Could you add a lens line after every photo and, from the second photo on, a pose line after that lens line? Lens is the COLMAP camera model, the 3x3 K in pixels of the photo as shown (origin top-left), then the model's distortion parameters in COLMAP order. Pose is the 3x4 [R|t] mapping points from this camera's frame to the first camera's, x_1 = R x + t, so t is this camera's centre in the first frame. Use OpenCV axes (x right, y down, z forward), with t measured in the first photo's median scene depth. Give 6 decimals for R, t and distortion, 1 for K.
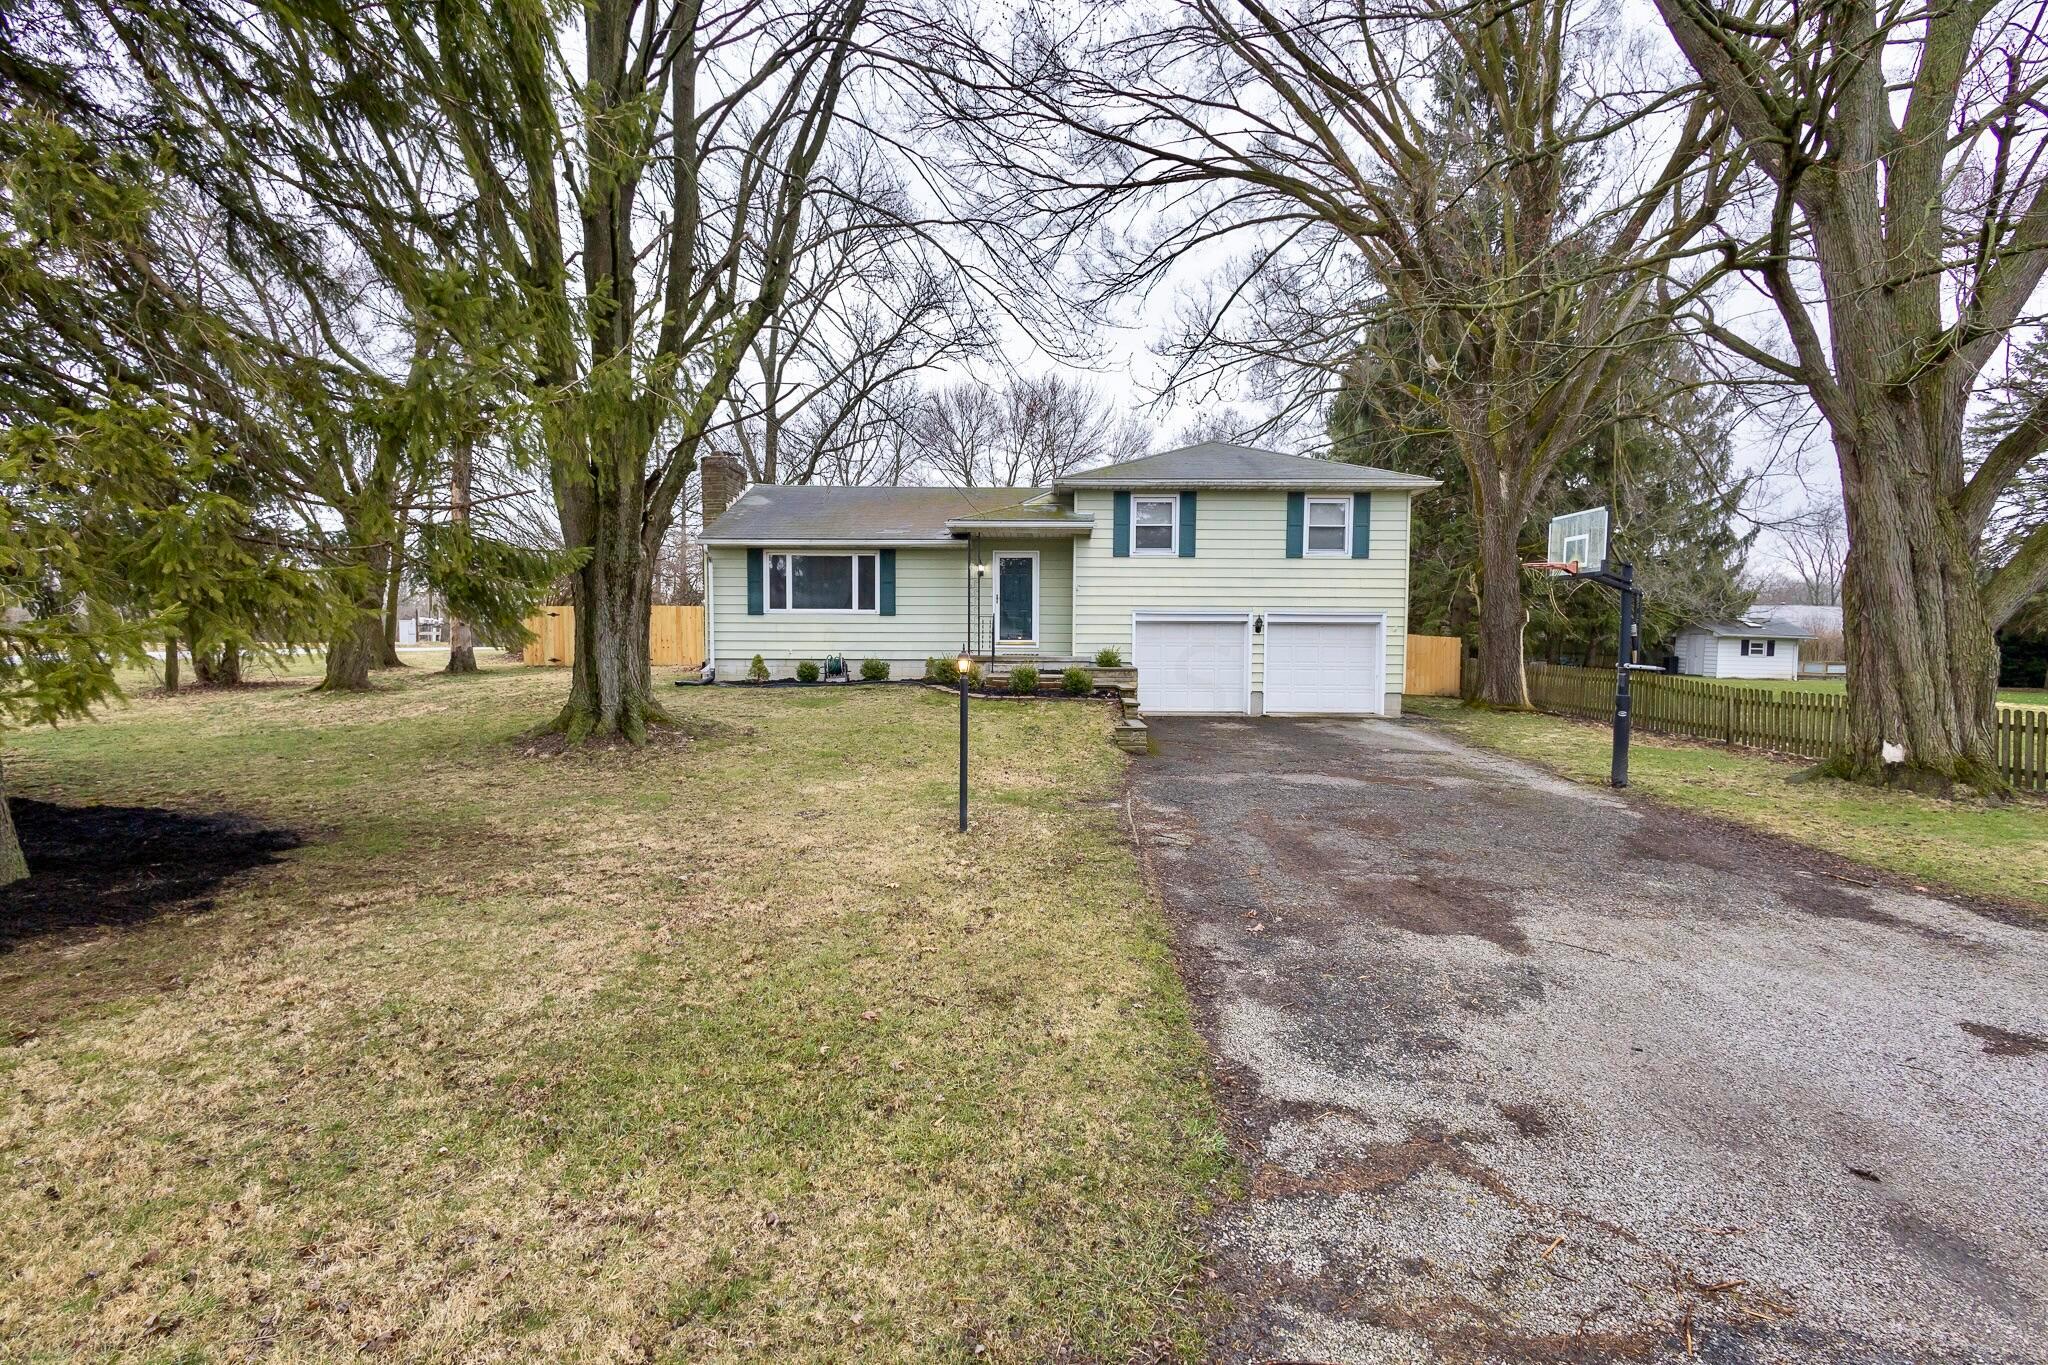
lens RADIAL K [[937.9, 0, 1017.3], [0, 937.9, 686.3], [0, 0, 1]] dist [0.013321, -0.004871]
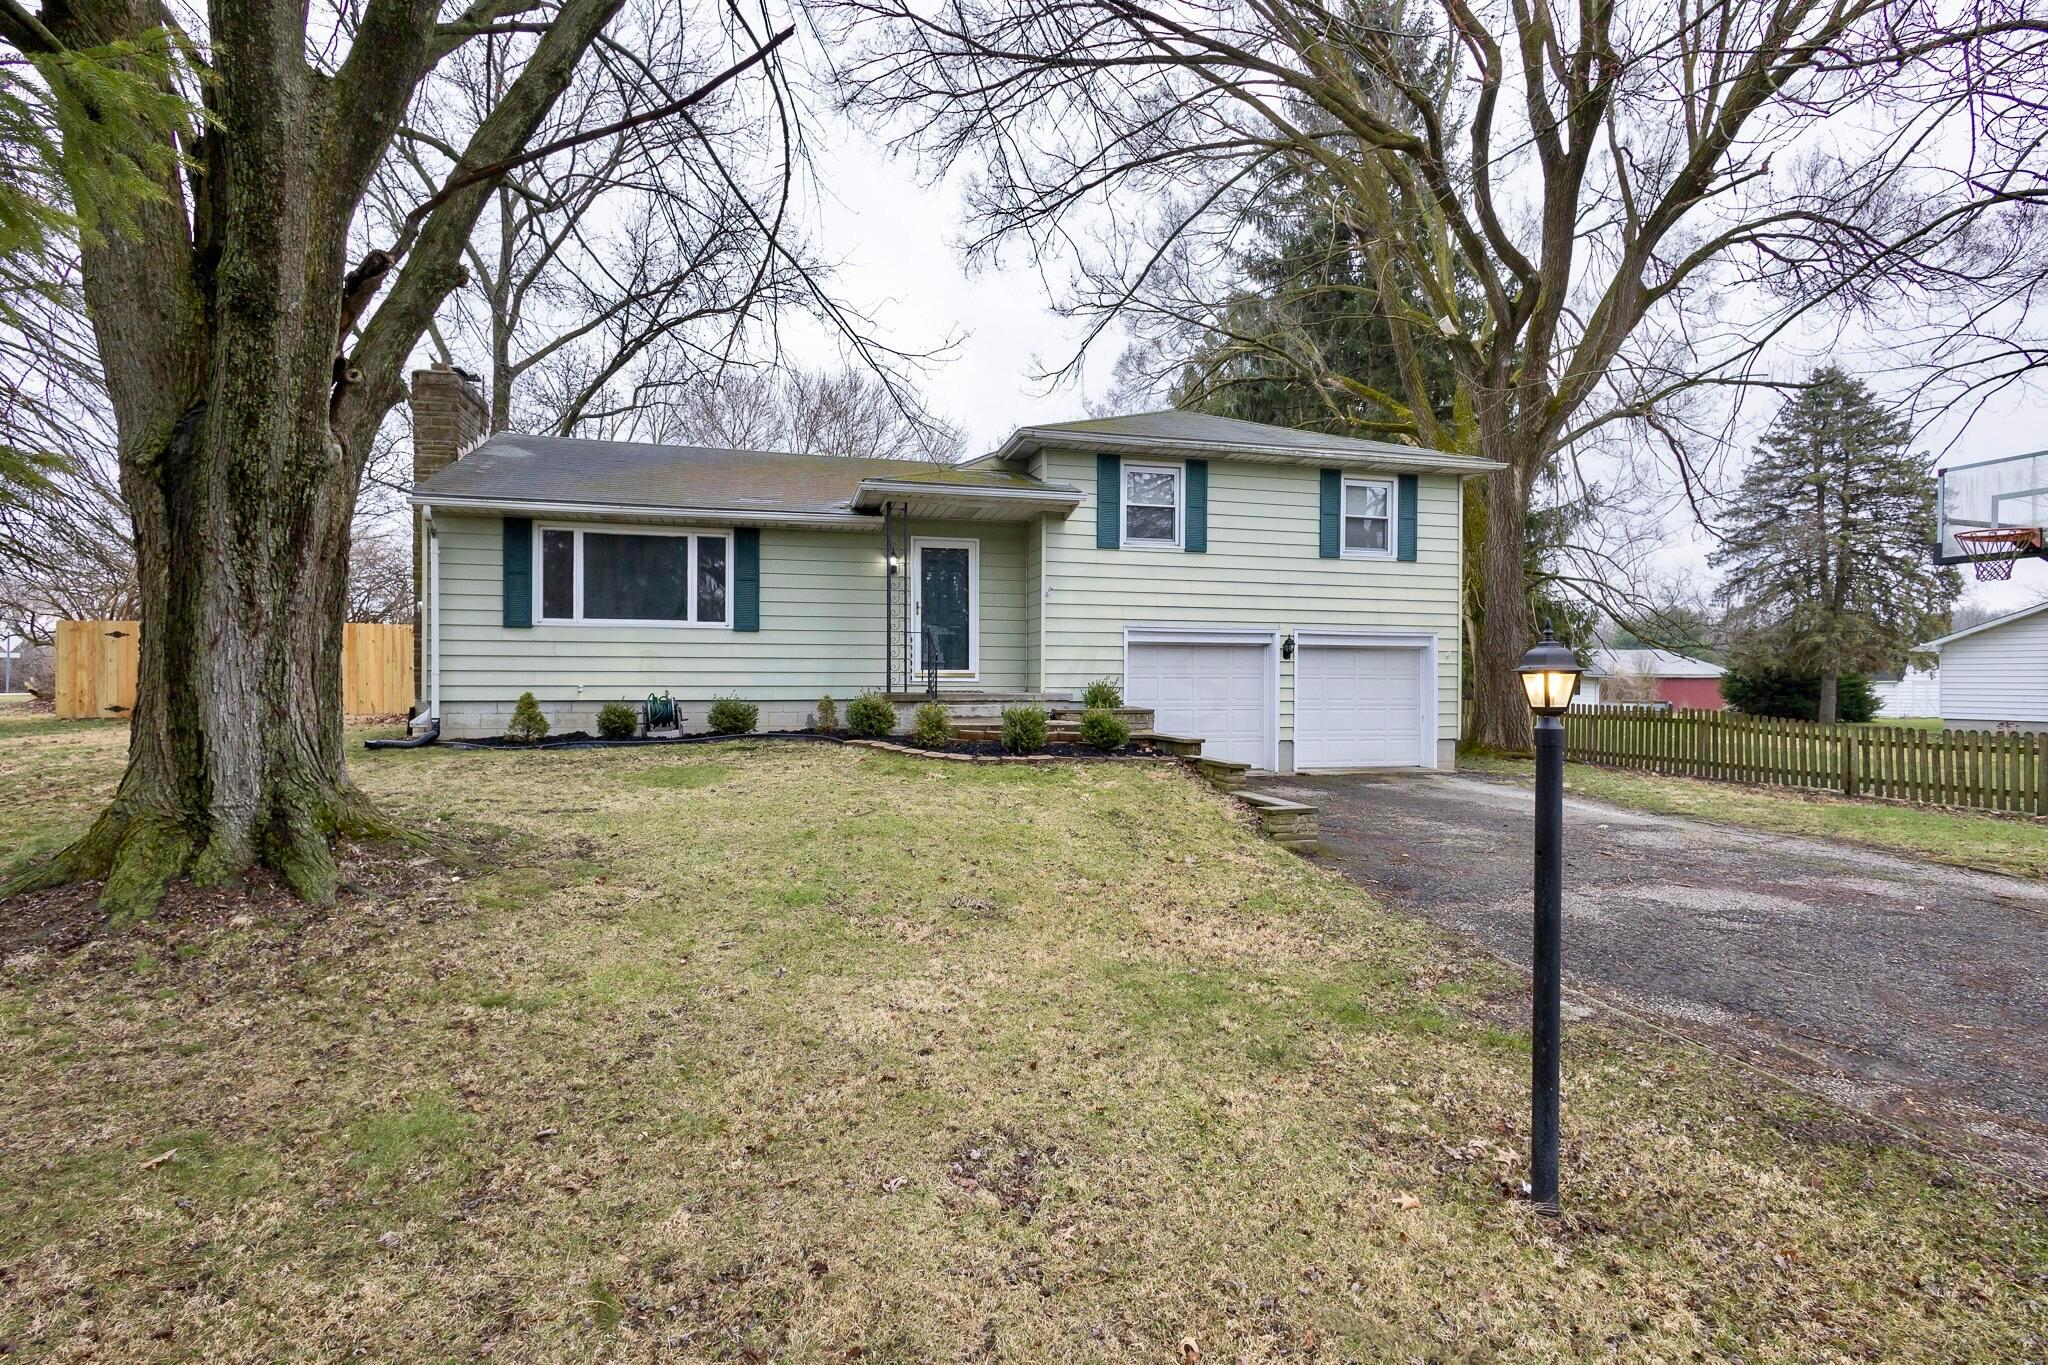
lens RADIAL K [[980.3, 0, 1018.6], [0, 980.3, 686.0], [0, 0, 1]] dist [0.007139, -0.000244]
pose [[0.963027, -0.003131, 0.269386, -0.147681], [0.016330, 0.998772, -0.046770, -0.004488], [-0.268909, 0.049439, 0.961896, 0.330137]]
